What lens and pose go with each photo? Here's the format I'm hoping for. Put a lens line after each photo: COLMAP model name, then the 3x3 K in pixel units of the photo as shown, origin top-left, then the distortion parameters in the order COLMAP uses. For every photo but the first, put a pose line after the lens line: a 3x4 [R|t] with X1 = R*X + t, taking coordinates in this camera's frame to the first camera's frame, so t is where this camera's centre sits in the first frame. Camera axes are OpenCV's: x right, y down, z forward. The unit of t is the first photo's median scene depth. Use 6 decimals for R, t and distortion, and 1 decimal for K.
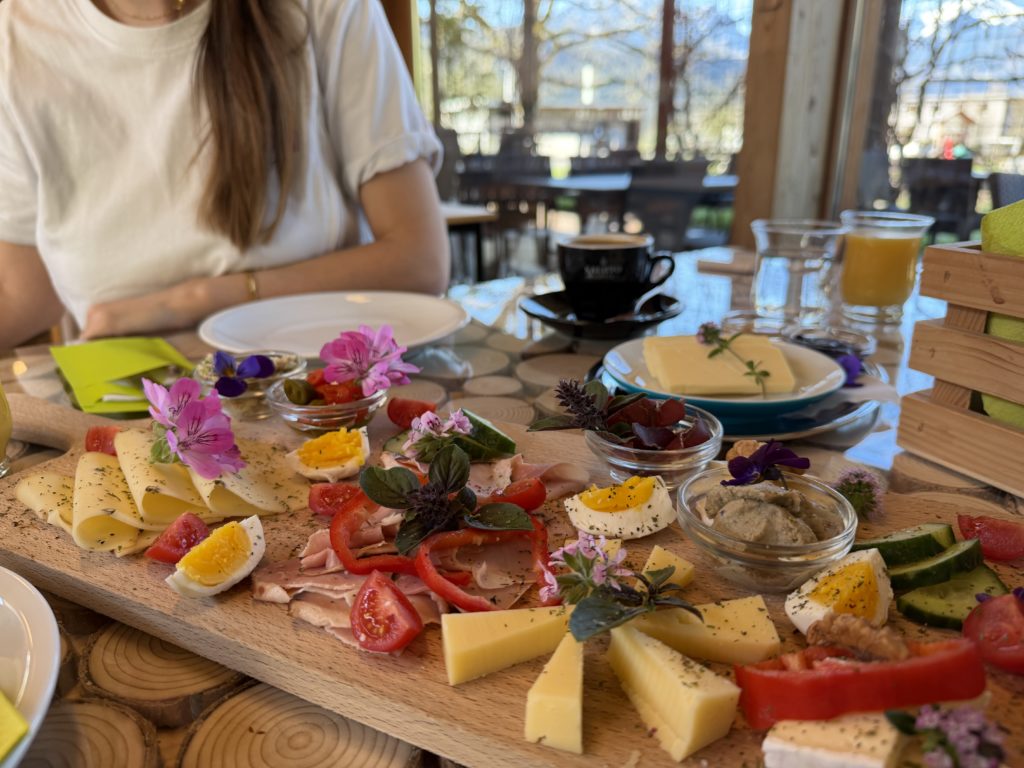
lens RADIAL K [[739.0, 0, 512.0], [0, 739.0, 384.0], [0, 0, 1]] dist [0.005311, -0.041188]
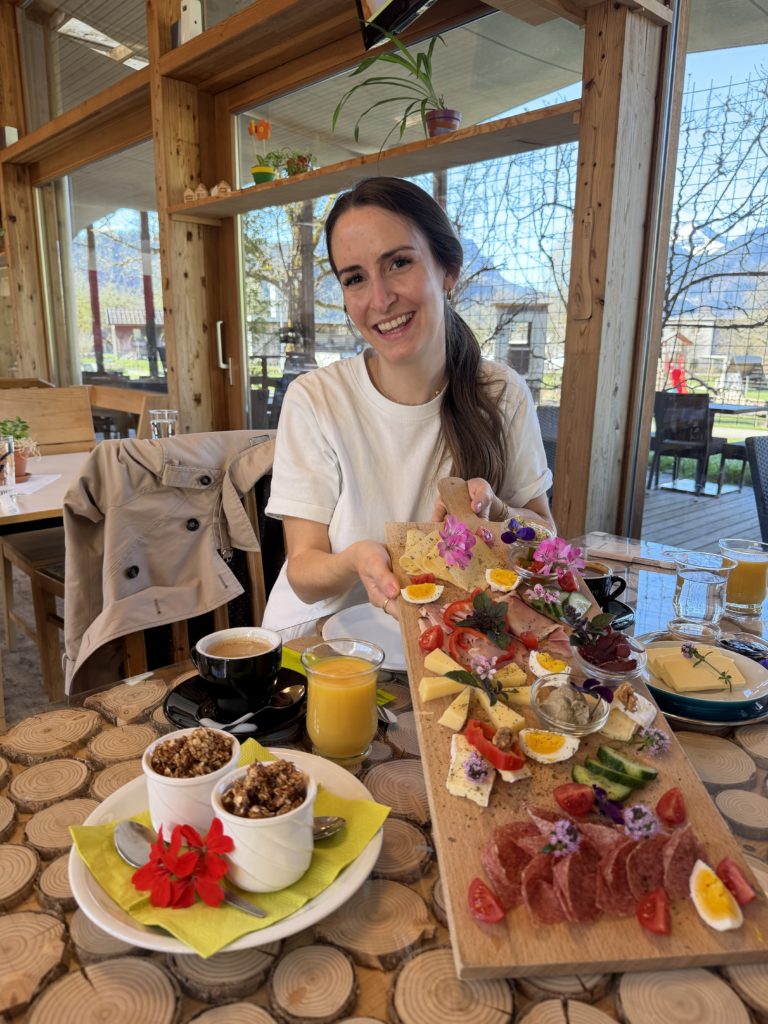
lens RADIAL K [[739.0, 0, 384.0], [0, 739.0, 512.0], [0, 0, 1]] dist [0.005311, -0.041188]
pose [[0.987030, -0.018070, 0.159514, -0.509802], [0.033549, 0.994923, -0.094886, -0.187730], [-0.156990, 0.099007, 0.982625, -0.415588]]
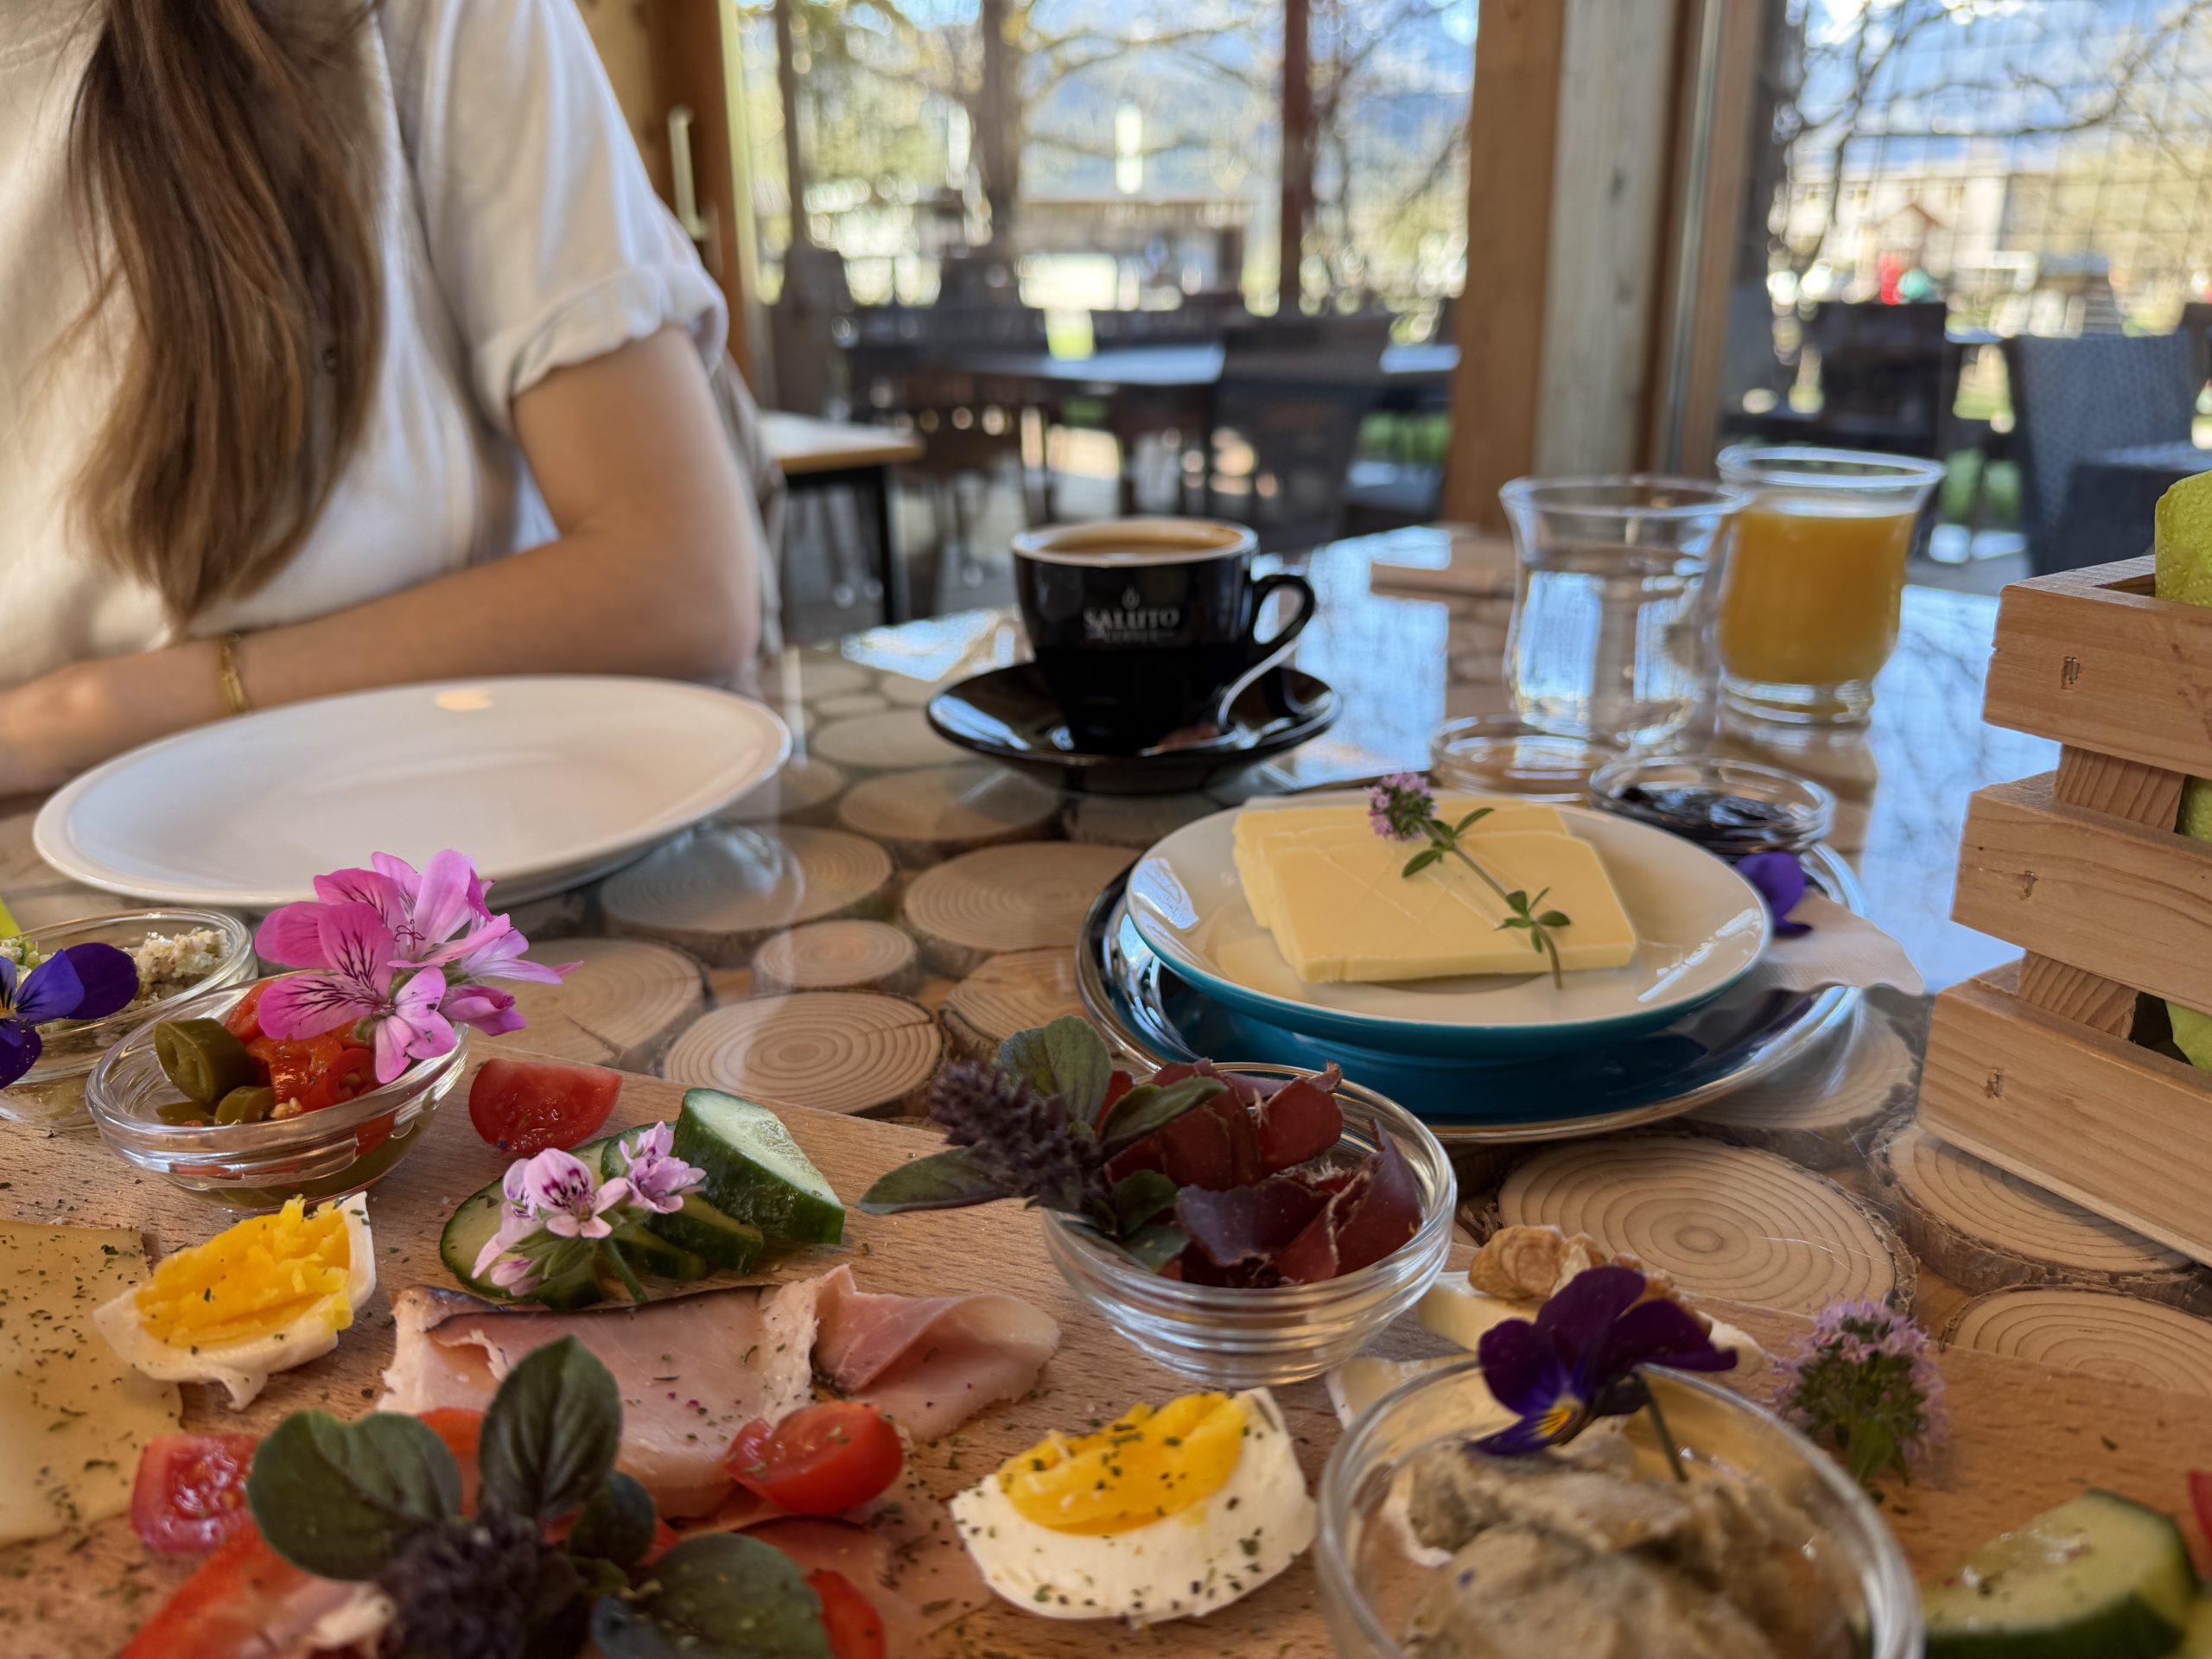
lens RADIAL K [[1589.3, 0, 1106.0], [0, 1589.3, 829.5], [0, 0, 1]] dist [0.005757, -0.052893]
pose [[0.996782, -0.035976, 0.071636, 0.046938], [0.034591, 0.999192, 0.020484, -0.061669], [-0.072315, -0.017940, 0.997220, 0.170763]]
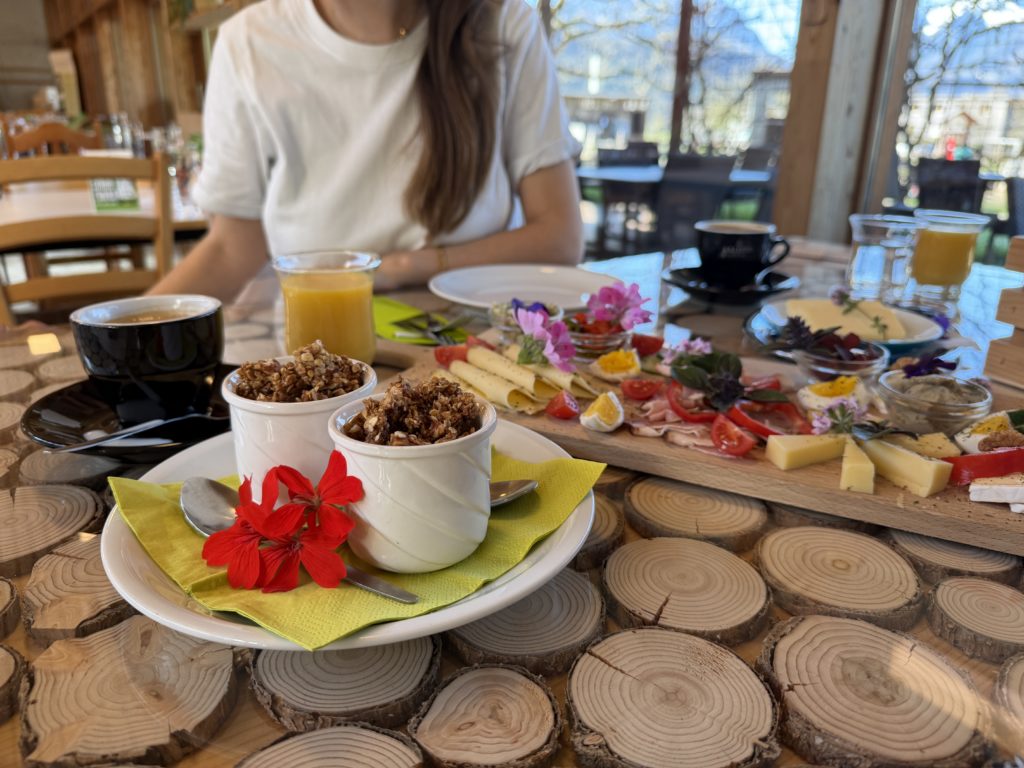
lens RADIAL K [[739.0, 0, 512.0], [0, 739.0, 384.0], [0, 0, 1]] dist [0.005311, -0.041188]
pose [[0.999670, 0.023920, 0.009391, -0.270615], [-0.024067, 0.999584, 0.015899, 0.065549], [-0.009007, -0.016120, 0.999829, -0.281113]]
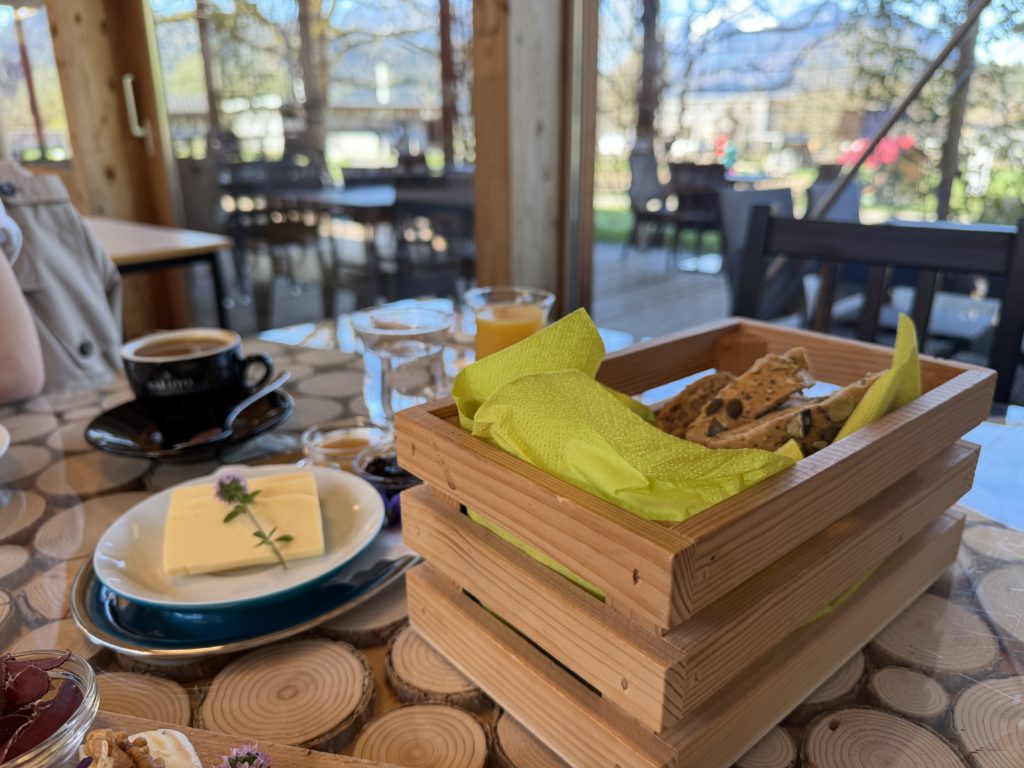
lens RADIAL K [[739.0, 0, 512.0], [0, 739.0, 384.0], [0, 0, 1]] dist [0.005311, -0.041188]
pose [[0.969970, -0.077831, 0.230436, 0.307557], [0.077000, 0.996951, 0.012613, -0.134985], [-0.230715, 0.005510, 0.973006, 0.084713]]
